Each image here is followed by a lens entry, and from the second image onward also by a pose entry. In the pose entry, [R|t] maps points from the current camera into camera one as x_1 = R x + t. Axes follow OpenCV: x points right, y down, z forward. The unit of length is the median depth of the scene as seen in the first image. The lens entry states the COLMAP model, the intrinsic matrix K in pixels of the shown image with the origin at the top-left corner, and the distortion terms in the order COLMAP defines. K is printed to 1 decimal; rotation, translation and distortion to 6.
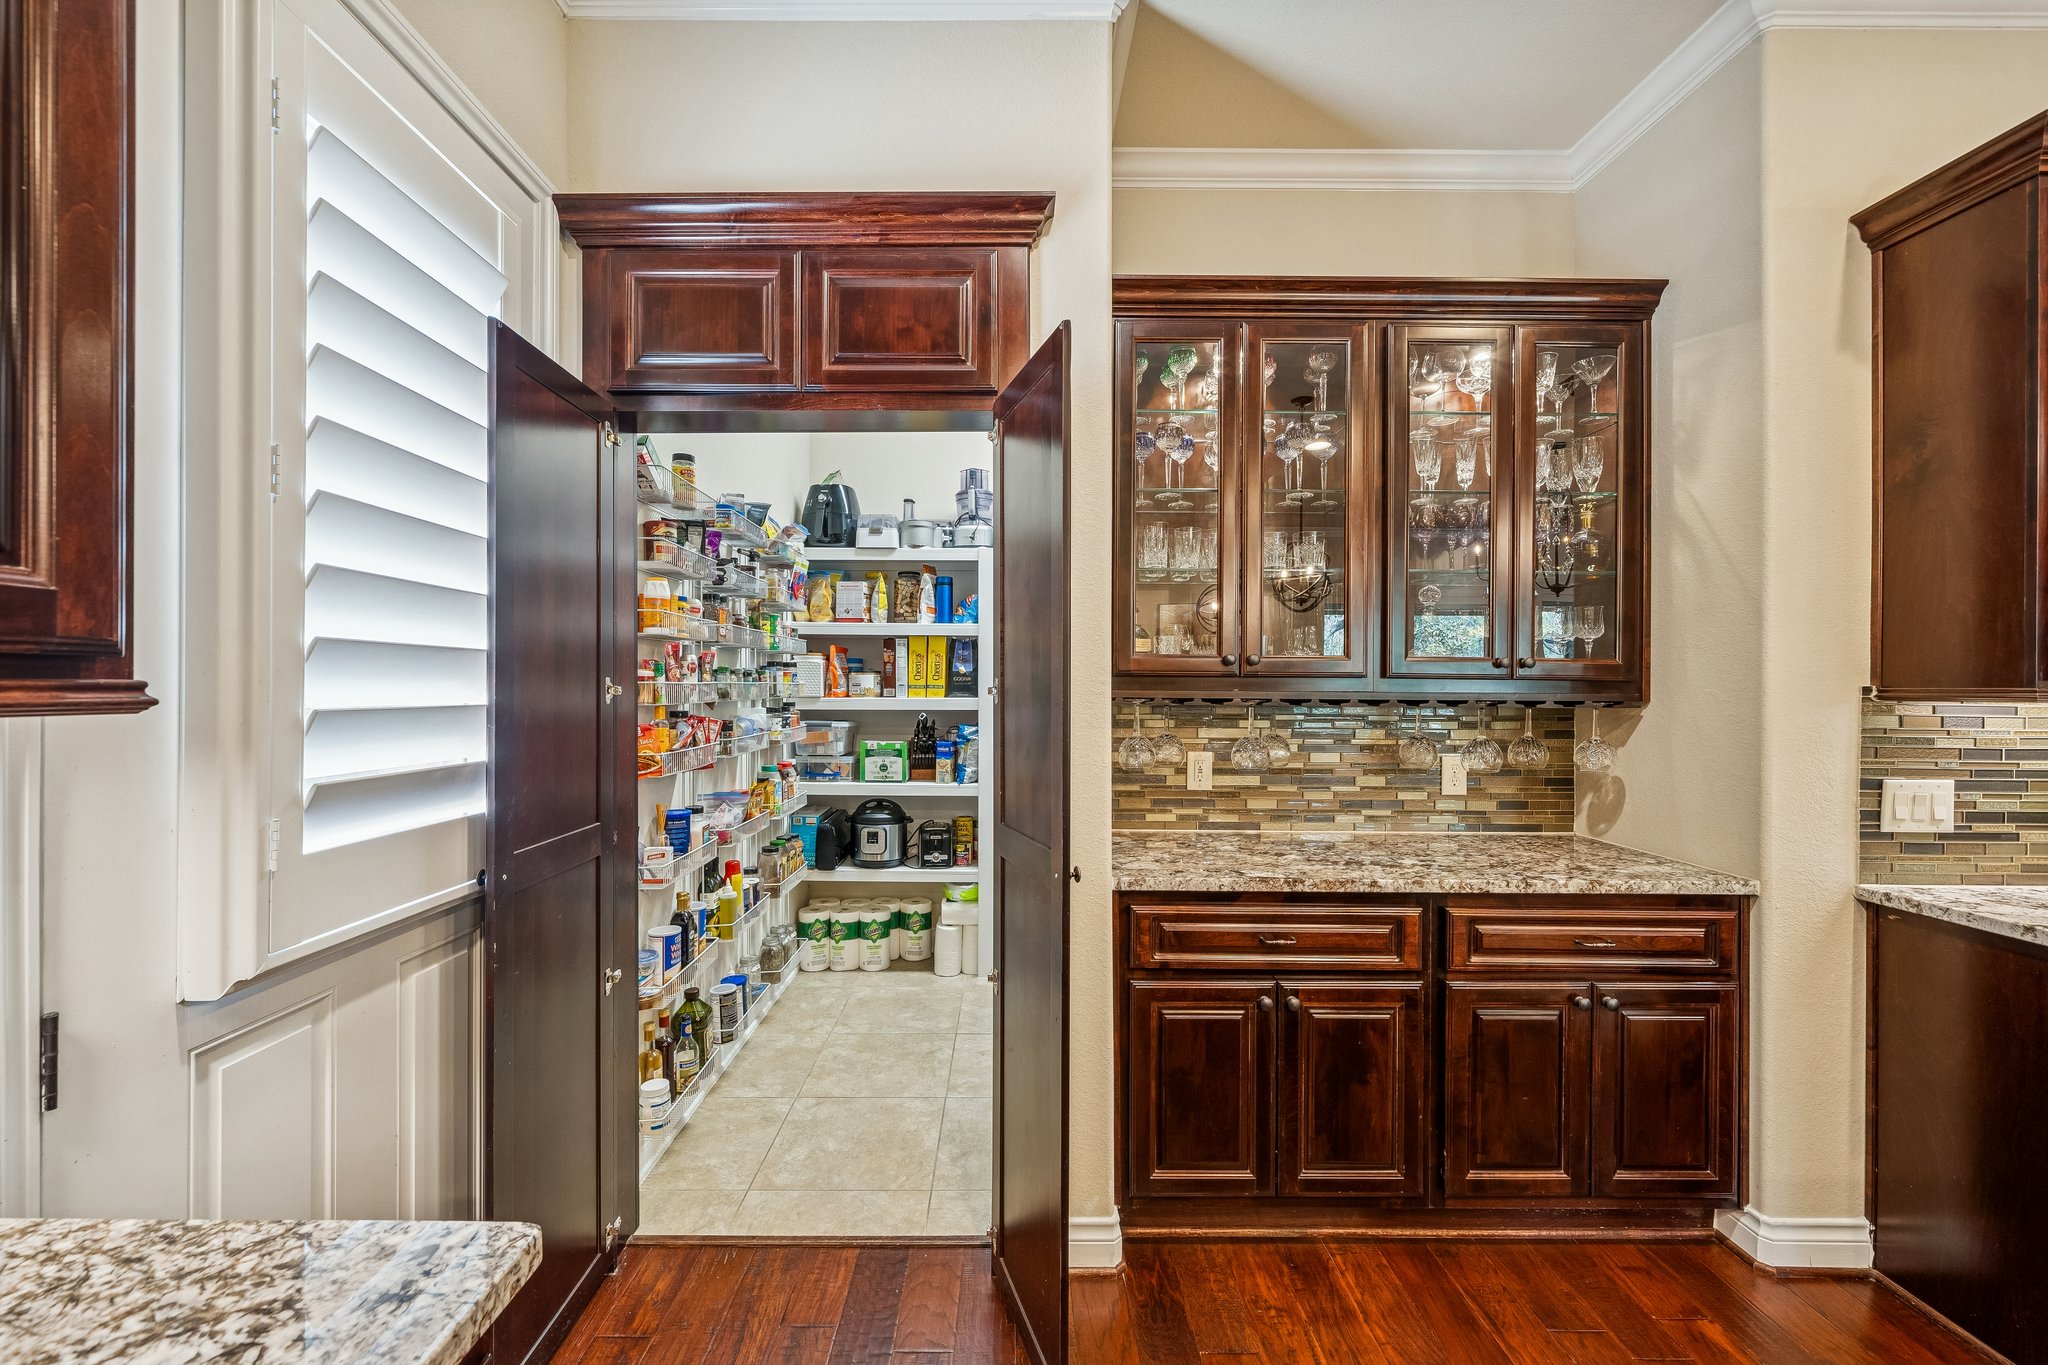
lens RADIAL K [[824.2, 0, 1018.1], [0, 824.2, 692.7], [0, 0, 1]] dist [-0.000066, -0.000069]
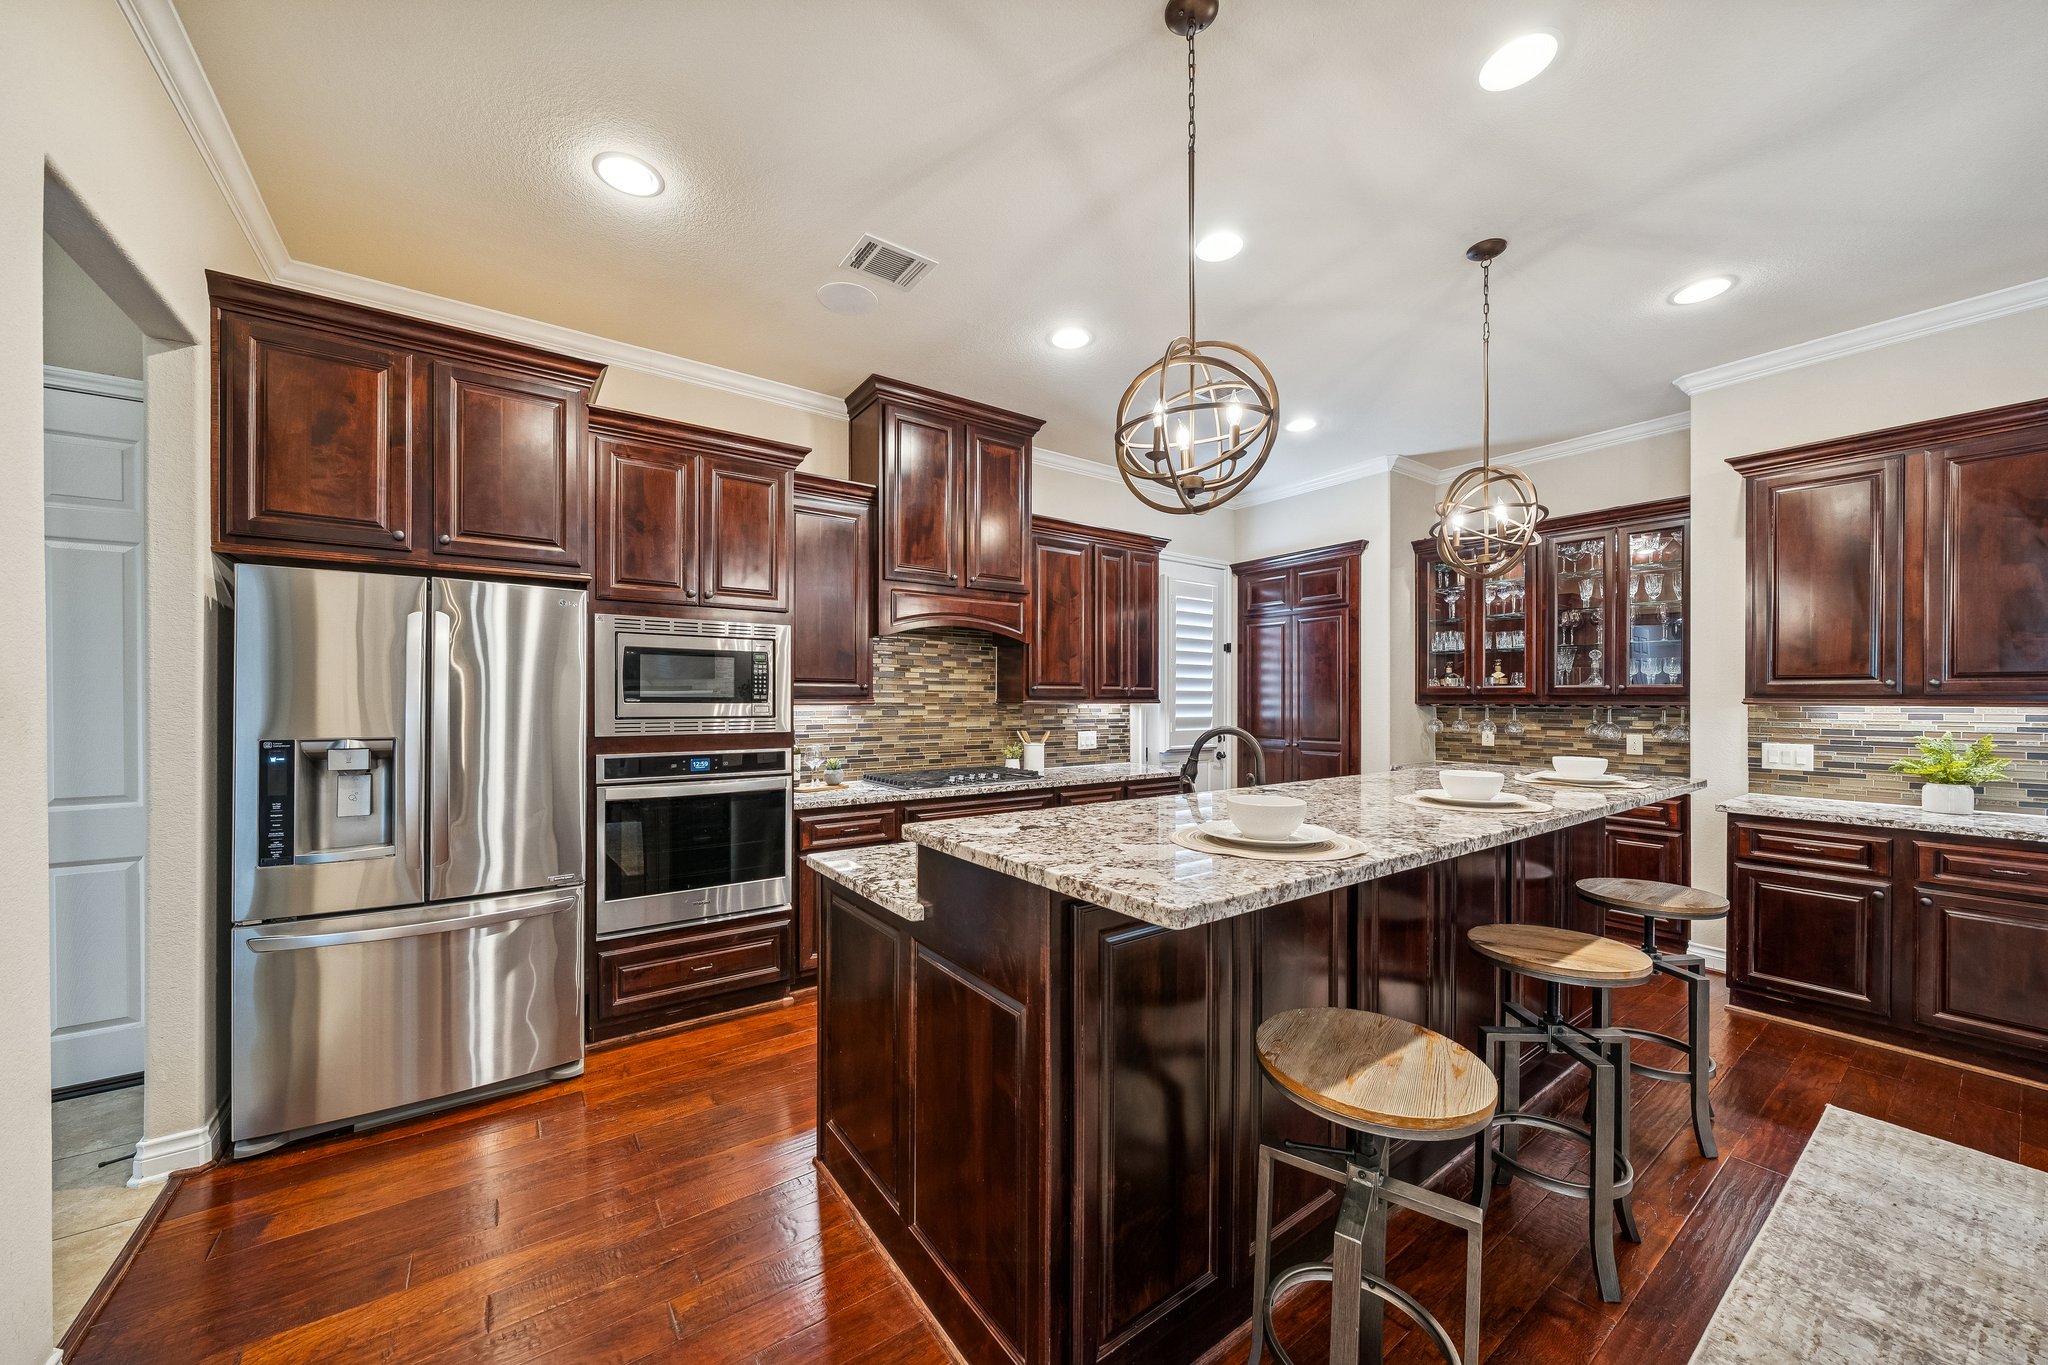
lens RADIAL K [[739.3, 0, 1020.2], [0, 739.3, 704.9], [0, 0, 1]] dist [0.000234, -0.000016]
pose [[0.577168, -0.000383, -0.816625, 1.476631], [-0.001988, 0.999996, -0.001874, 0.016980], [0.816623, 0.002705, 0.577166, -1.566877]]
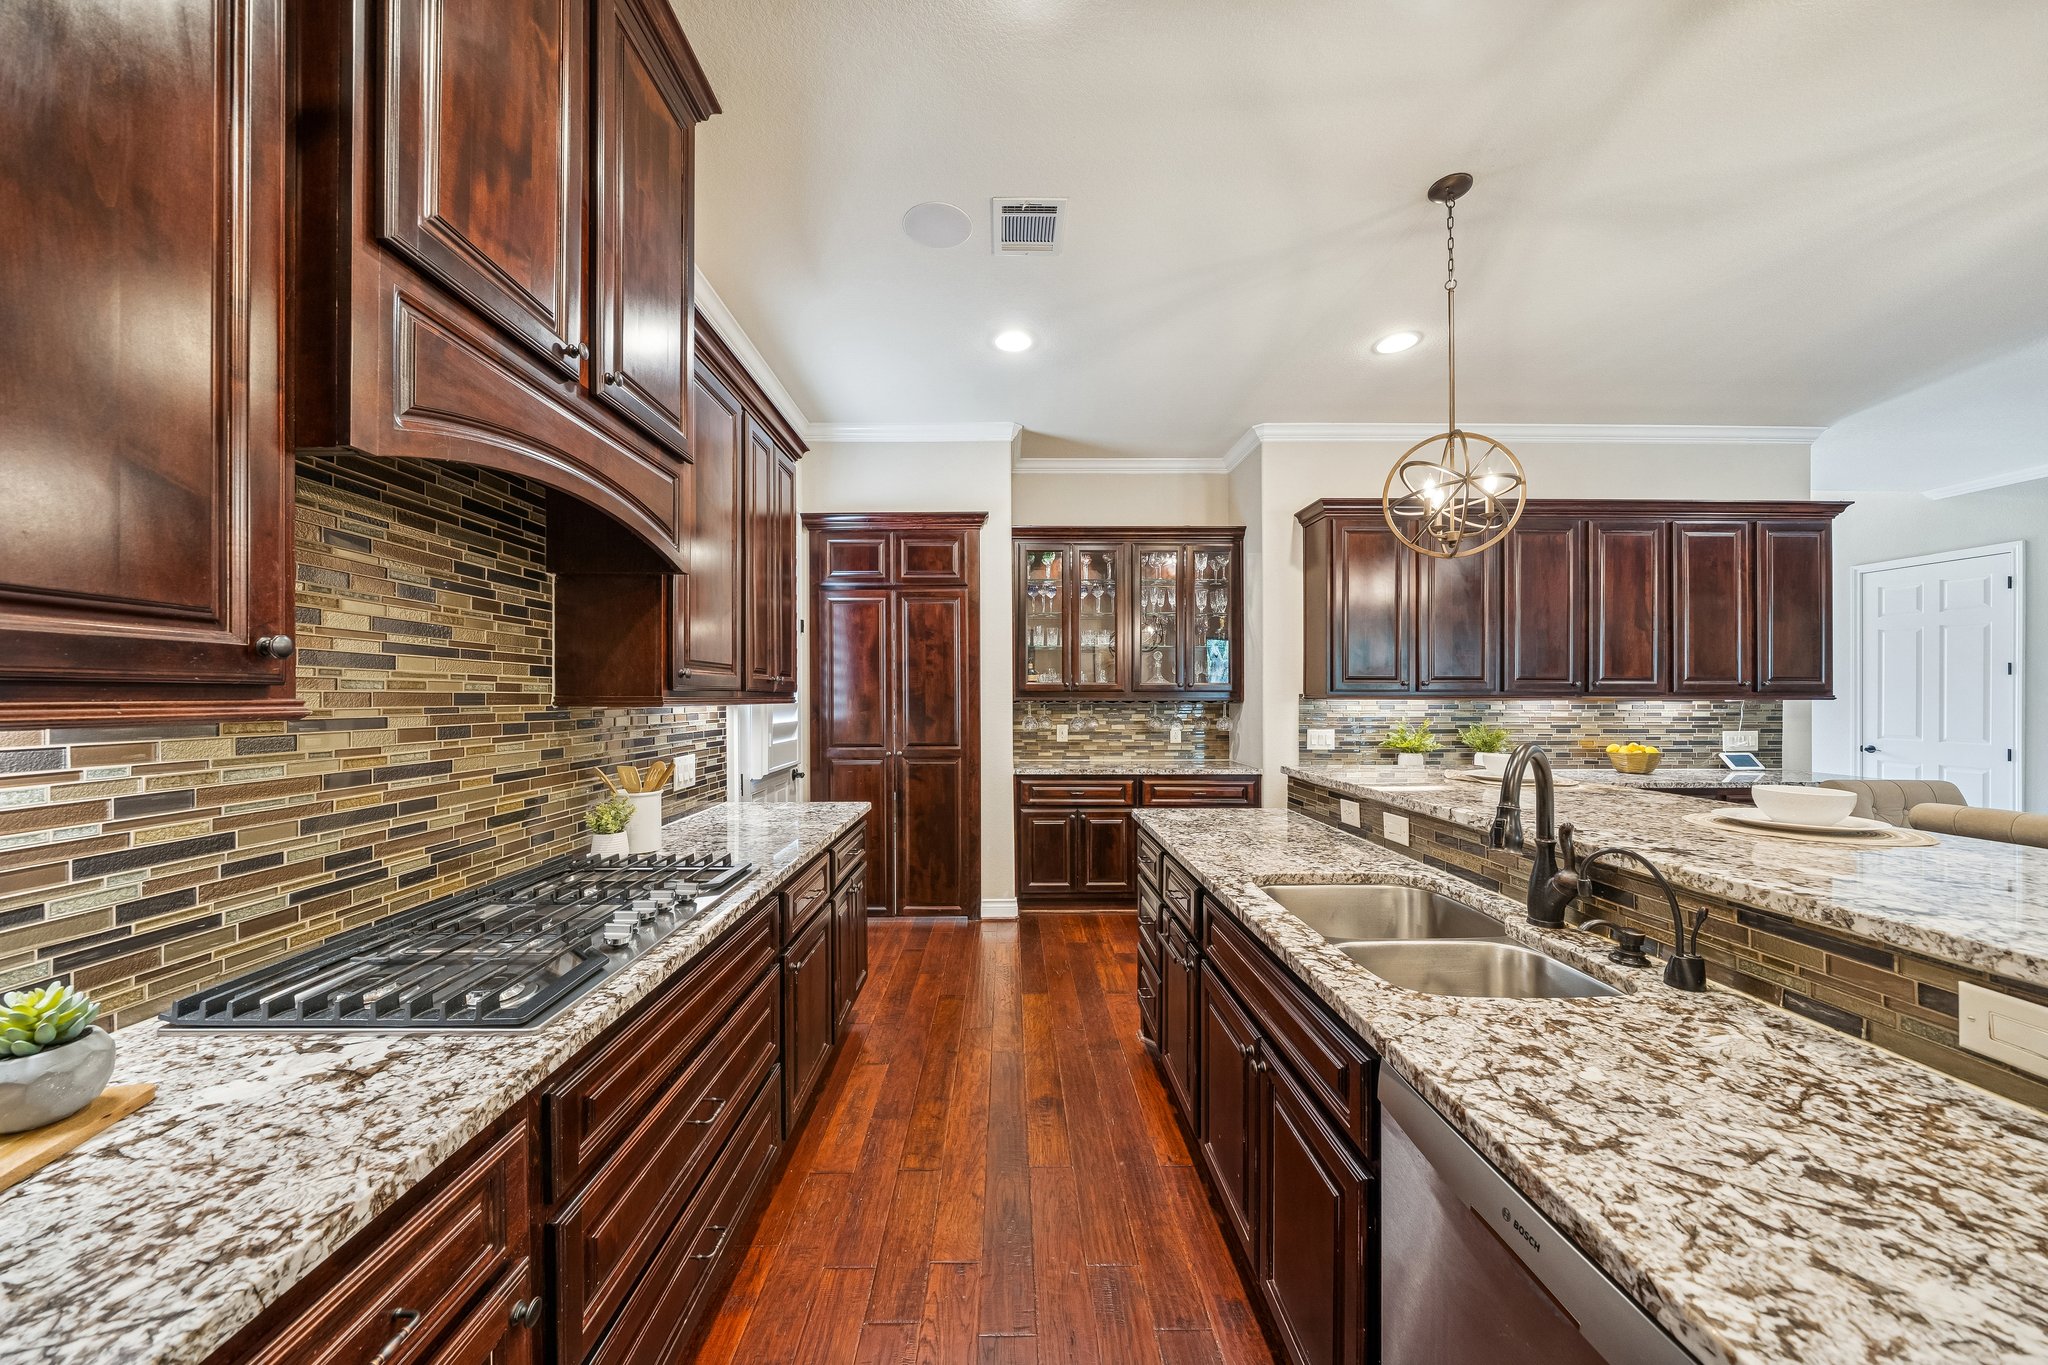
lens RADIAL K [[700.8, 0, 1019.1], [0, 700.8, 701.2], [0, 0, 1]] dist [-0.001102, -0.000116]
pose [[0.999962, -0.008098, 0.003245, 0.126174], [0.008094, 0.999966, 0.001347, 0.004457], [-0.003256, -0.001321, 0.999994, -1.216908]]
